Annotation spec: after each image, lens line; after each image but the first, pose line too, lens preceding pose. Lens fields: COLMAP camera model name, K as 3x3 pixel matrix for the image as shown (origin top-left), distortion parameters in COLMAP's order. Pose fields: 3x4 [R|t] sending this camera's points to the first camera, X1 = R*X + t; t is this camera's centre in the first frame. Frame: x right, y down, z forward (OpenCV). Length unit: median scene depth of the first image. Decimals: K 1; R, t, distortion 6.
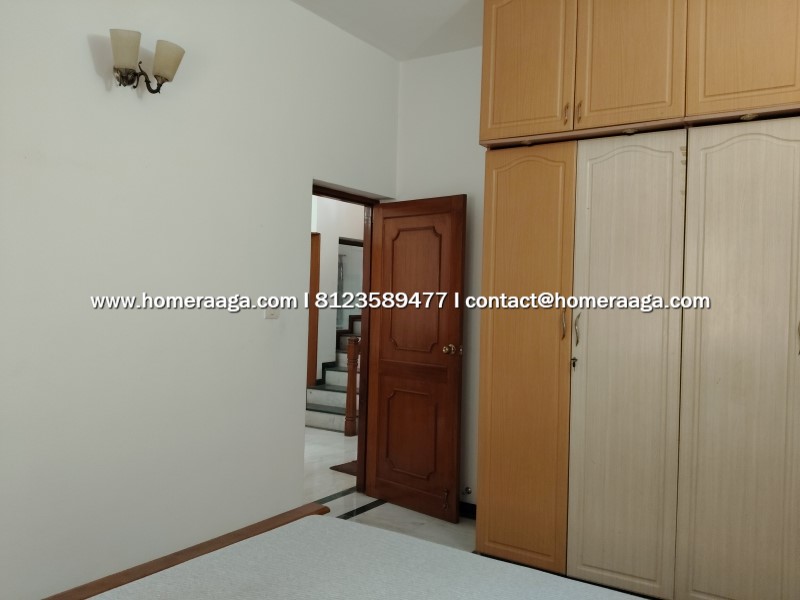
lens RADIAL K [[668.4, 0, 400.4], [0, 668.4, 298.5], [0, 0, 1]] dist [0.008384, -0.016387]
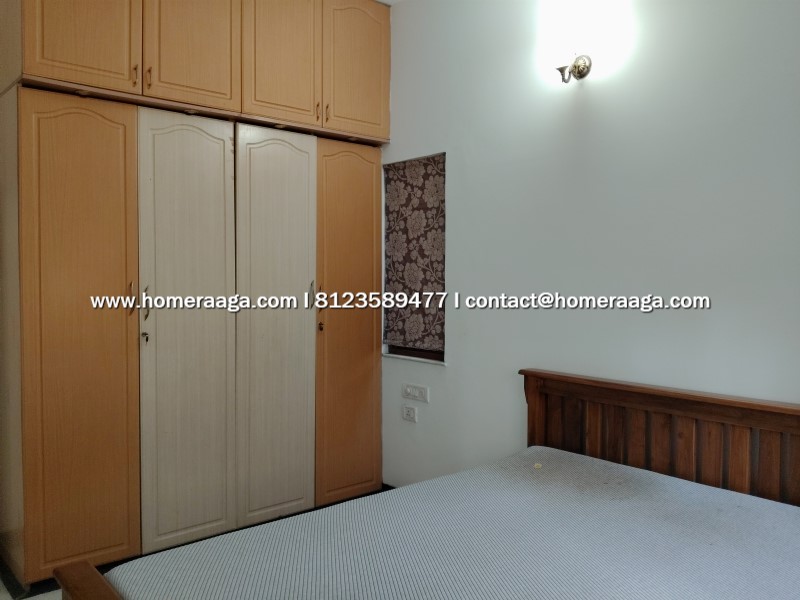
lens RADIAL K [[668.4, 0, 401.1], [0, 668.4, 299.8], [0, 0, 1]] dist [0.008384, -0.016387]
pose [[0.264371, -0.061272, 0.962473, -0.581522], [0.005616, 0.998061, 0.061995, -0.017242], [-0.964405, -0.010984, 0.264202, 0.388135]]
